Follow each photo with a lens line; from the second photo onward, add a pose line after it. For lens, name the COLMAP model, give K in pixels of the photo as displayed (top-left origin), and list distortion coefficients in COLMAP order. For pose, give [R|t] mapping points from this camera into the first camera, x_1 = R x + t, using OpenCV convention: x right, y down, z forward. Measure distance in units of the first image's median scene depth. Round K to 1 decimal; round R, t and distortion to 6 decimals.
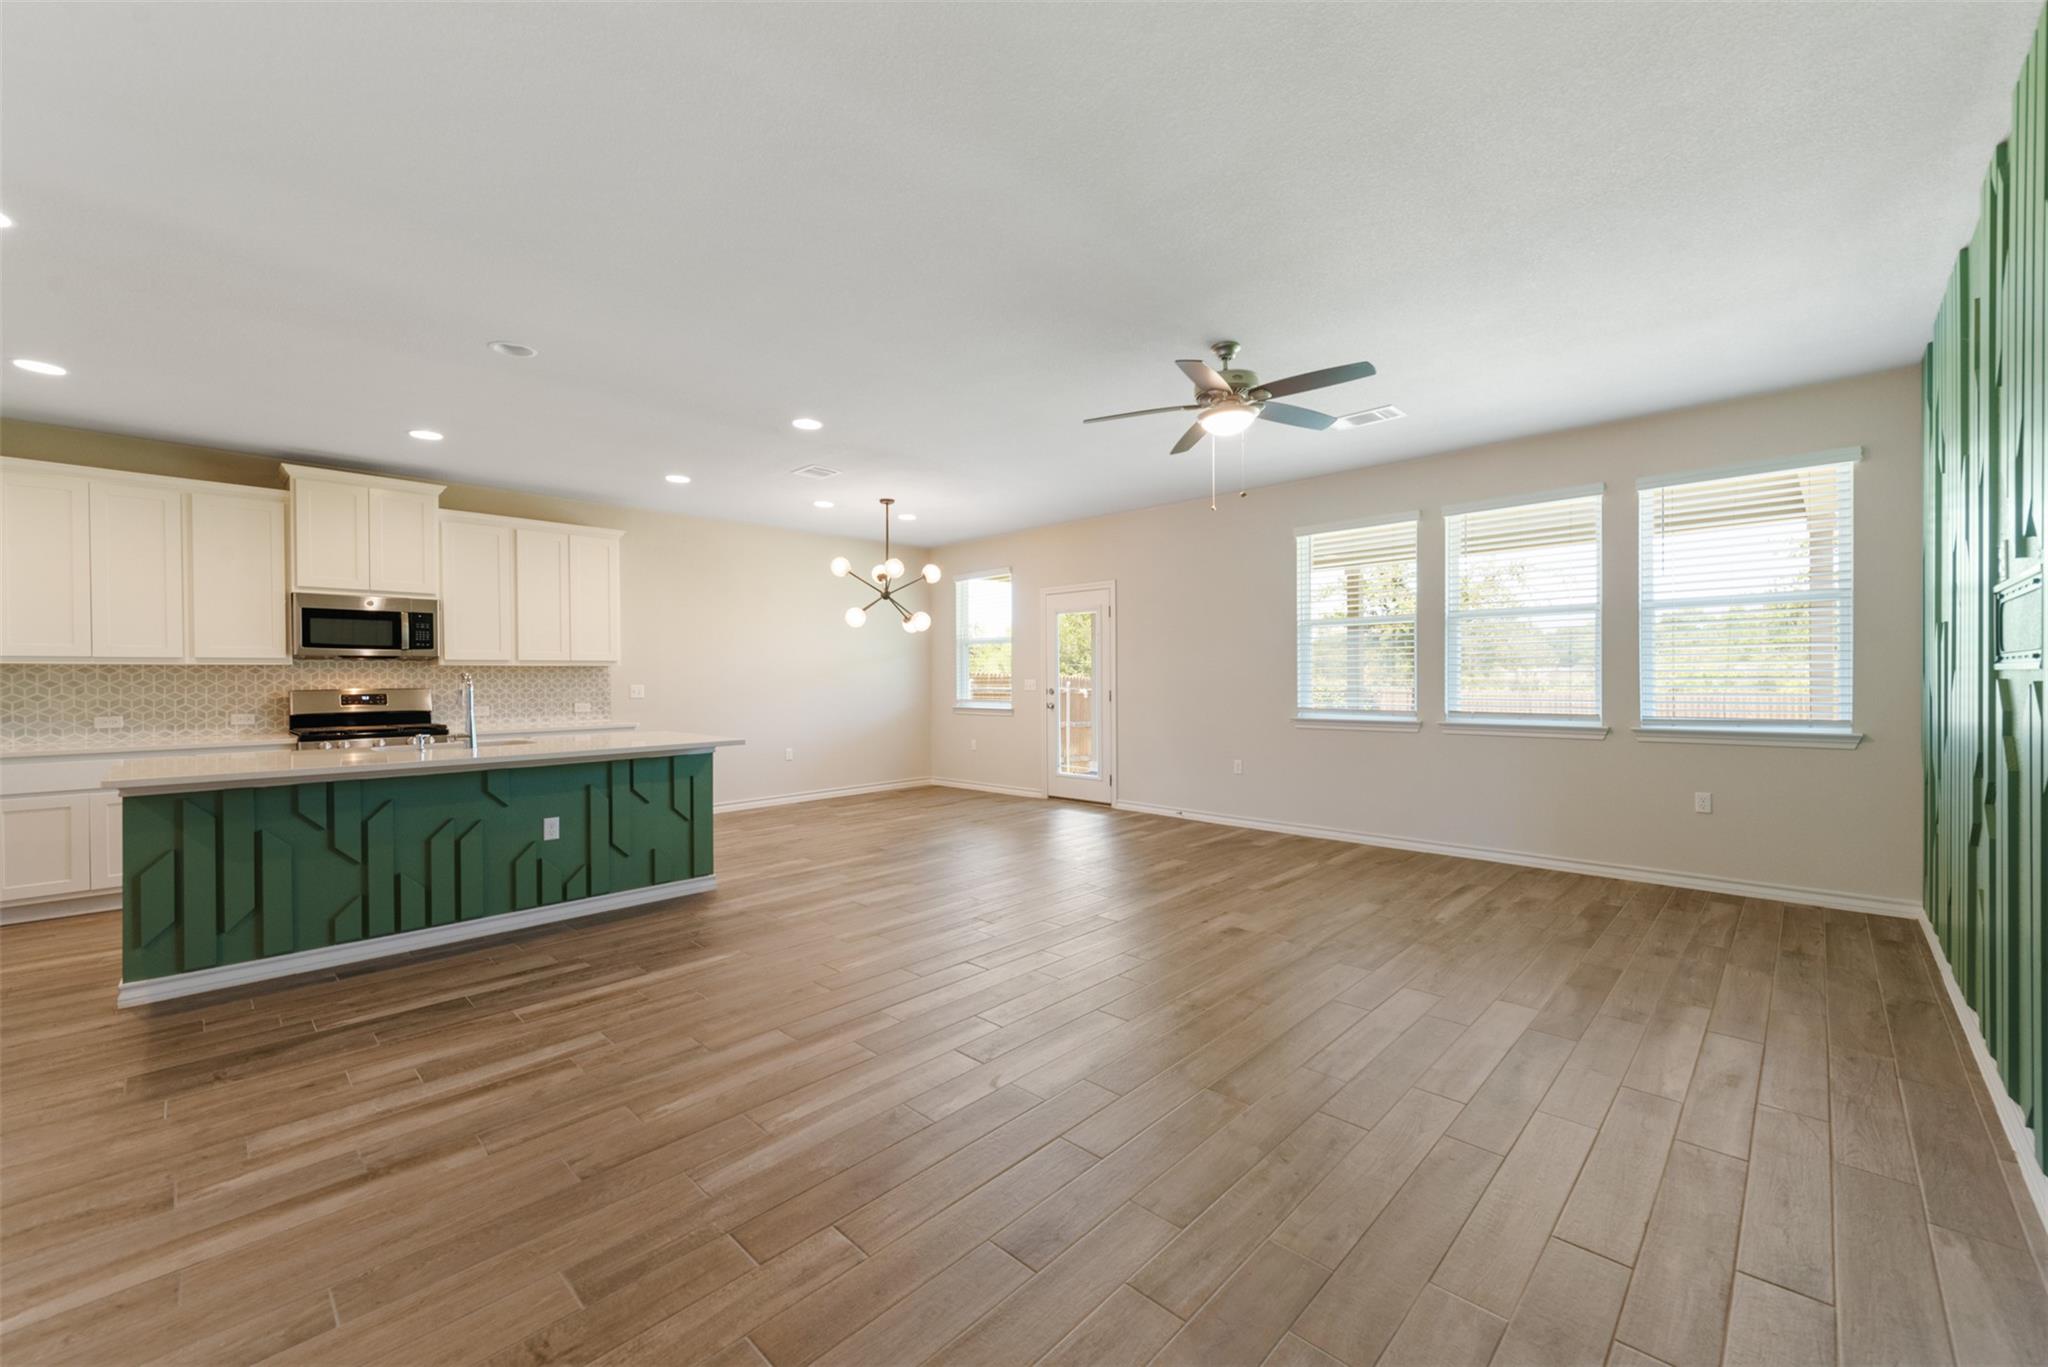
lens RADIAL K [[809.7, 0, 1042.6], [0, 809.7, 680.9], [0, 0, 1]] dist [0.012469, -0.004088]
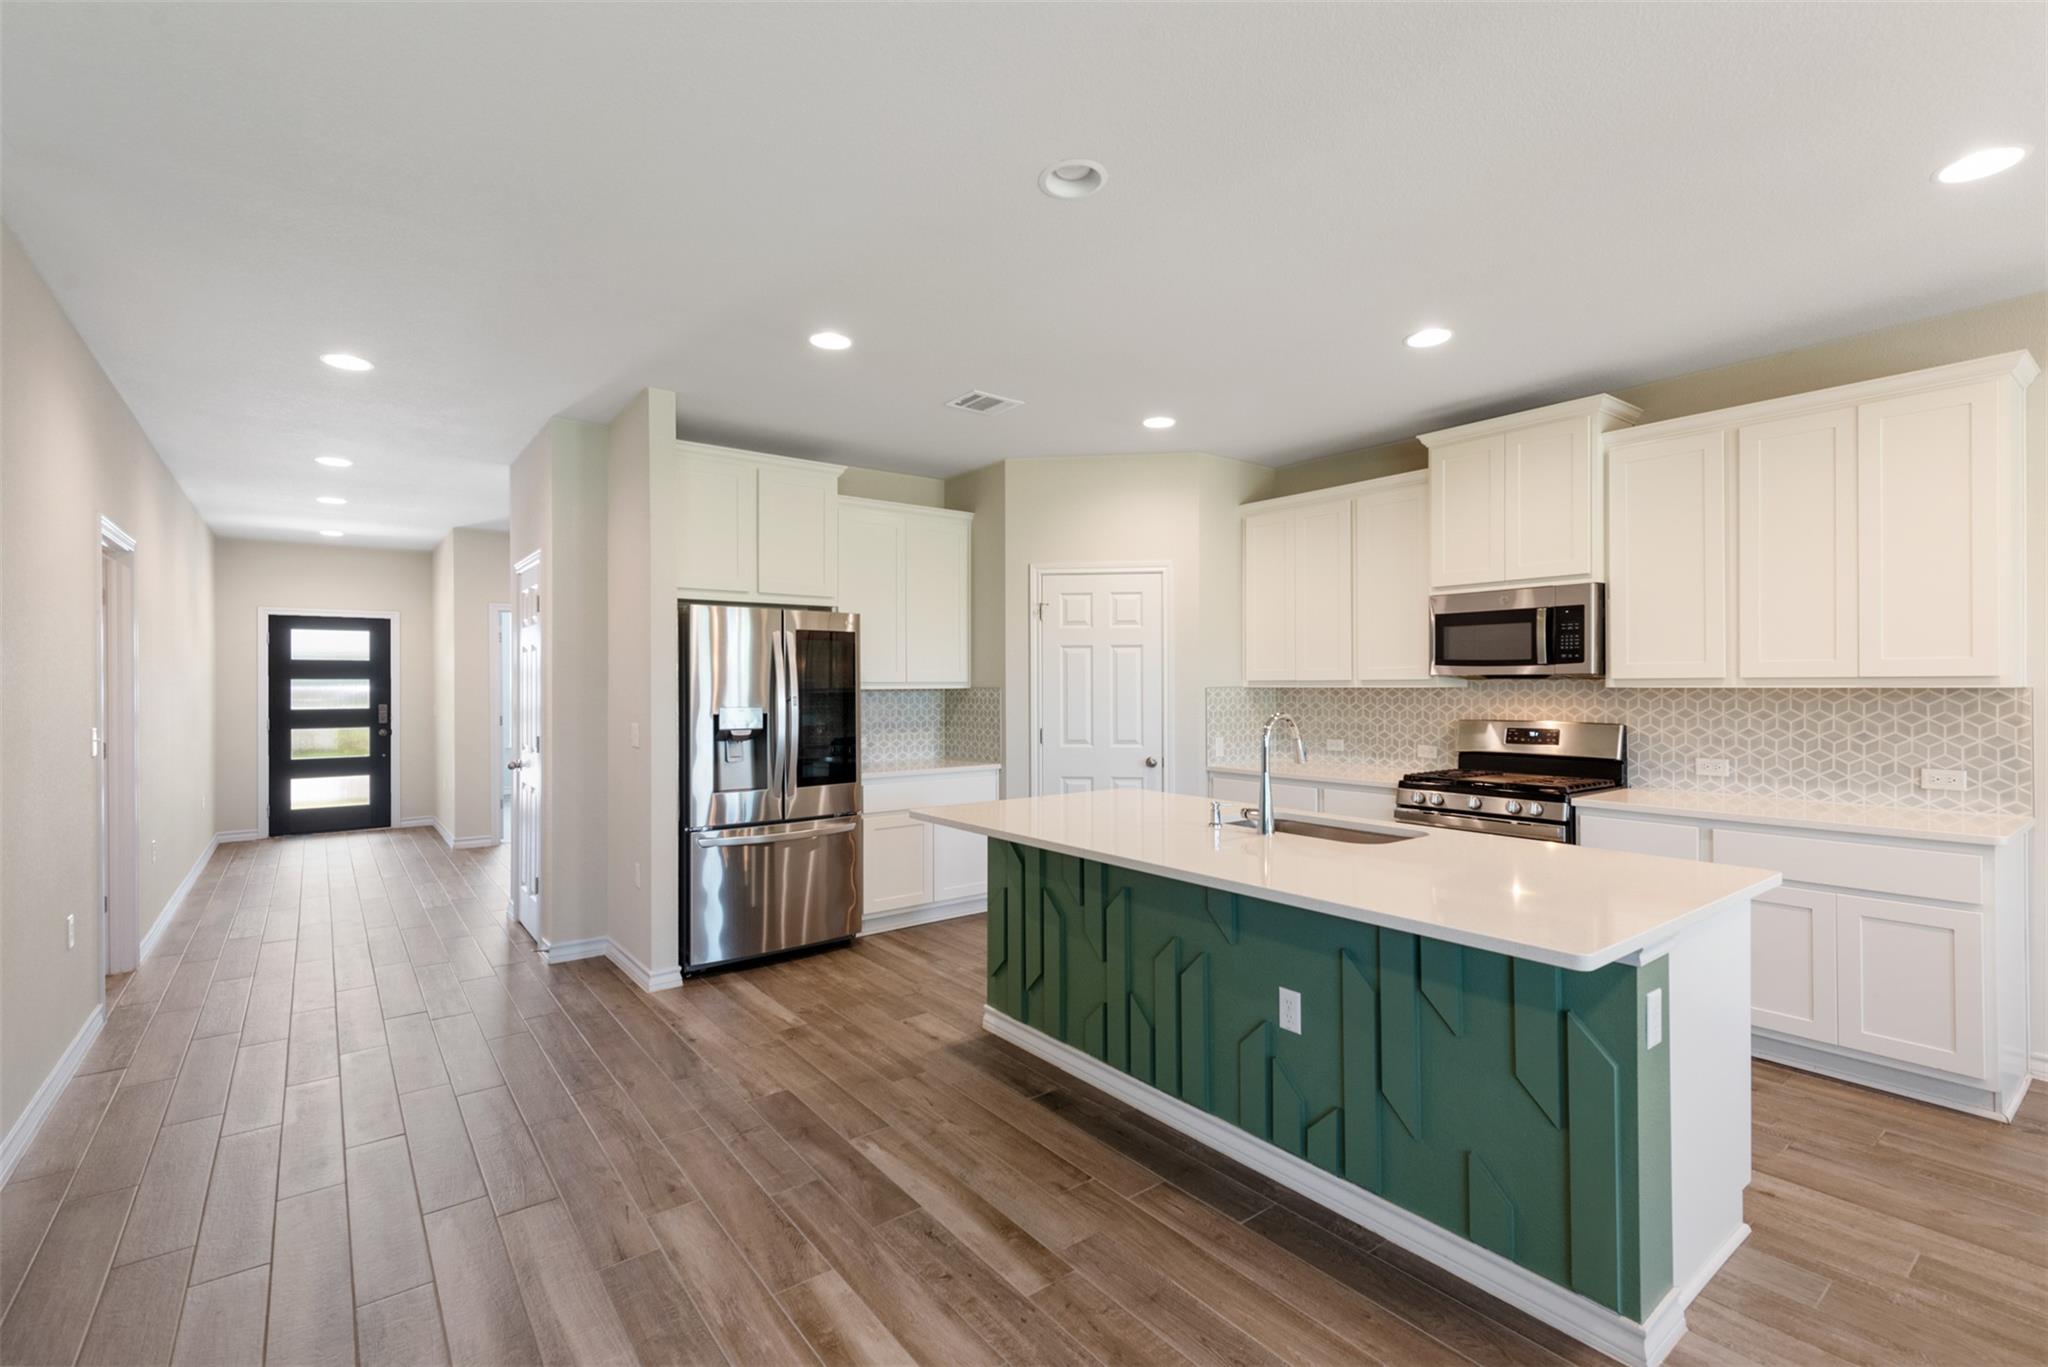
lens RADIAL K [[912.5, 0, 1029.4], [0, 912.5, 684.9], [0, 0, 1]] dist [0.011859, -0.003505]
pose [[-0.154468, 0.009804, -0.987949, 0.012687], [-0.000117, 0.999951, 0.009941, -0.033666], [0.987998, 0.001652, -0.154459, 0.809804]]
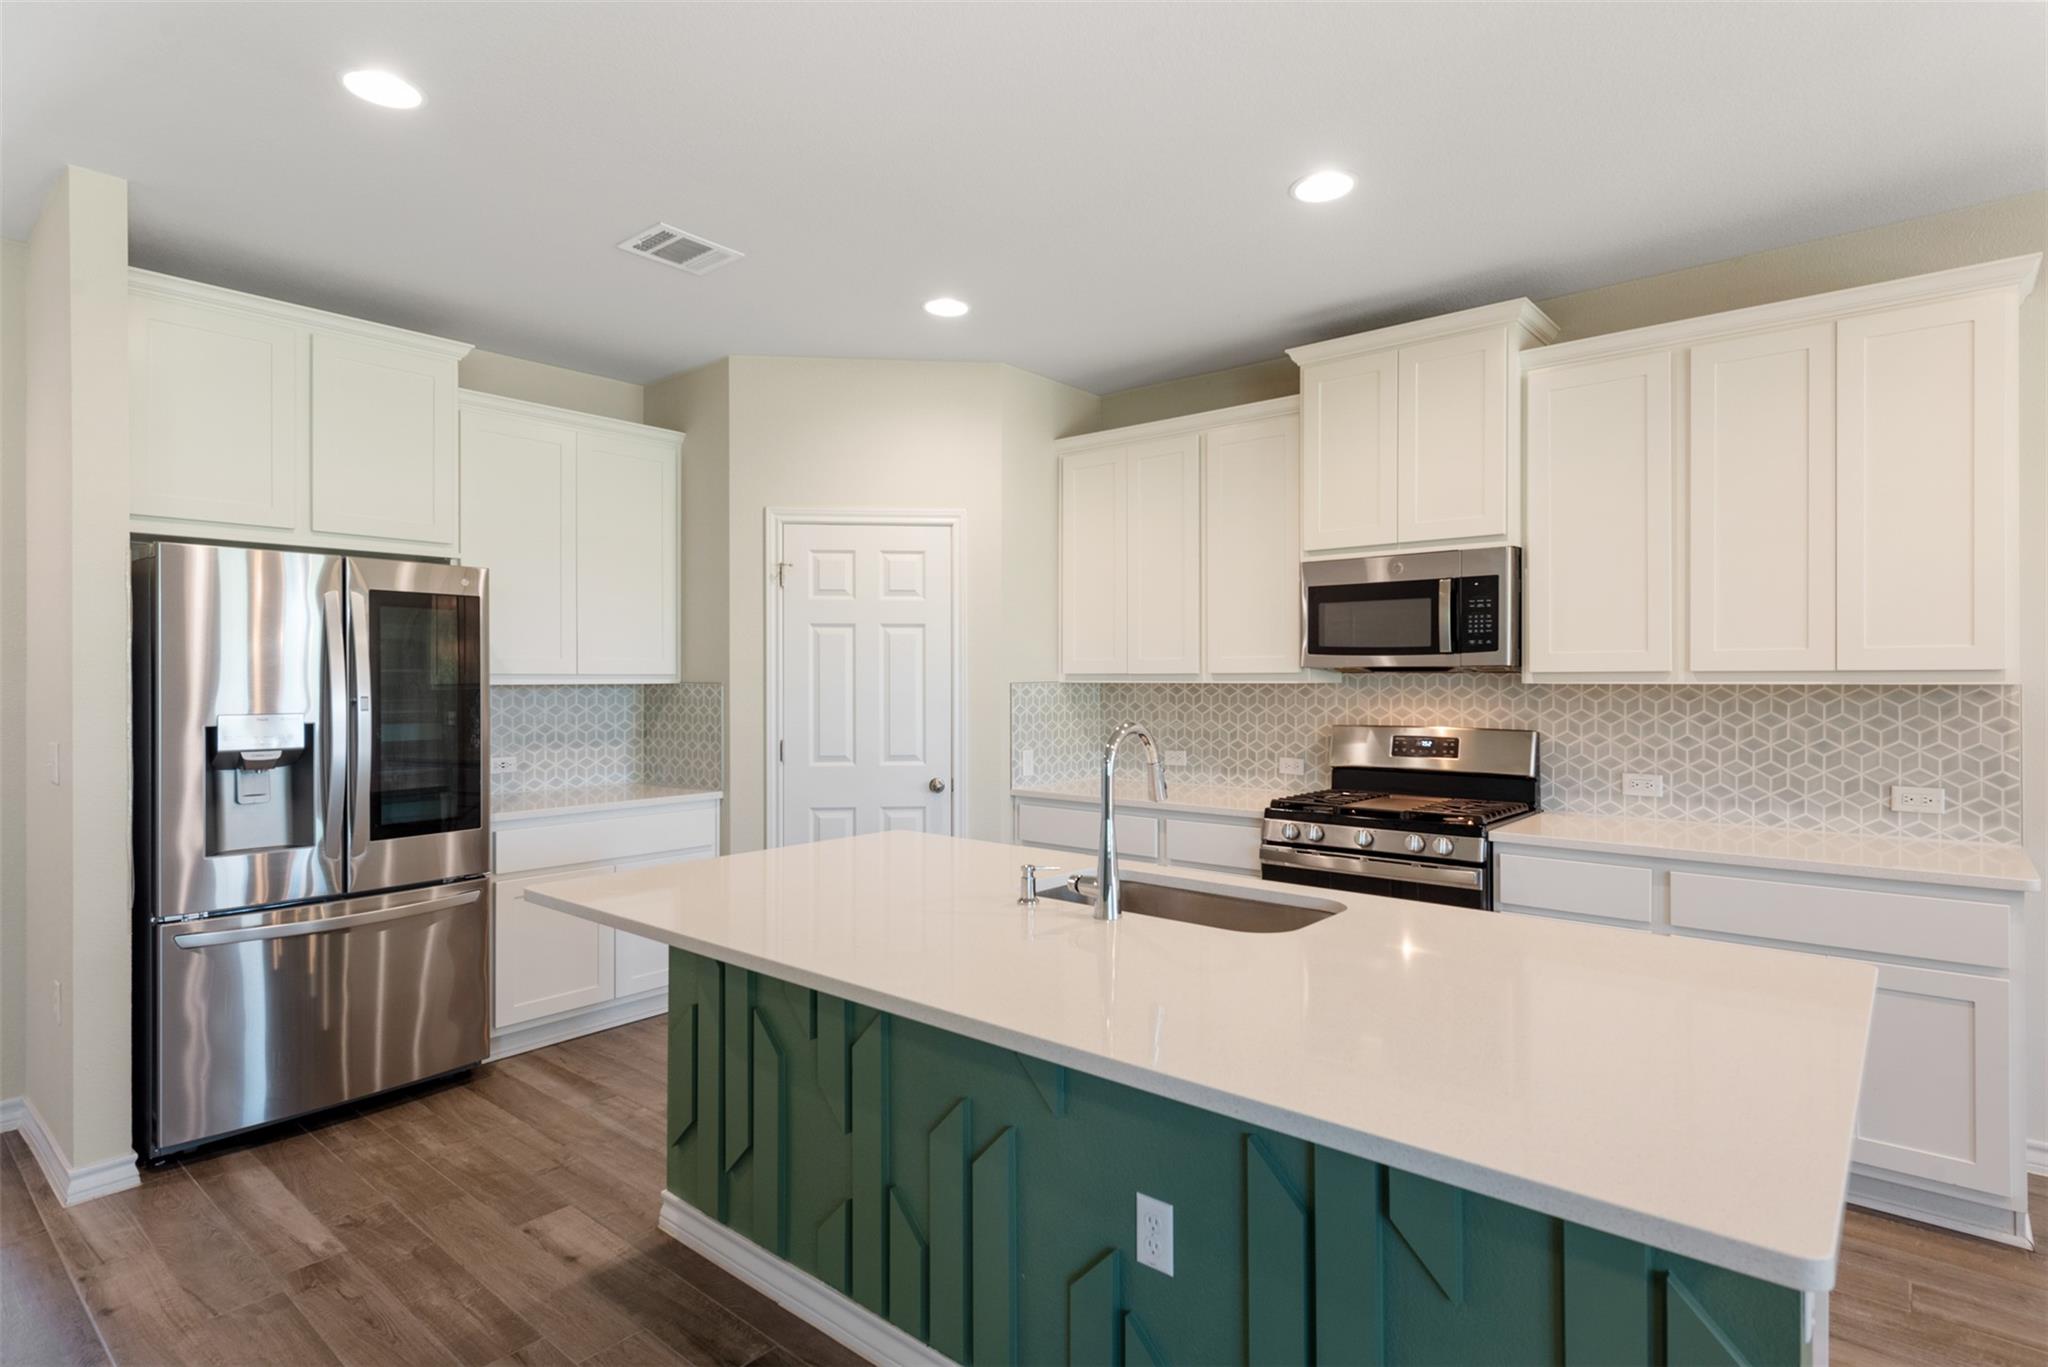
lens RADIAL K [[1044.1, 0, 1029.0], [0, 1044.1, 681.4], [0, 0, 1]] dist [0.016423, -0.008877]
pose [[0.057052, 0.010799, -0.998313, -0.180566], [-0.004698, 0.999933, 0.010548, -0.030681], [0.998360, 0.004088, 0.057099, 0.813724]]
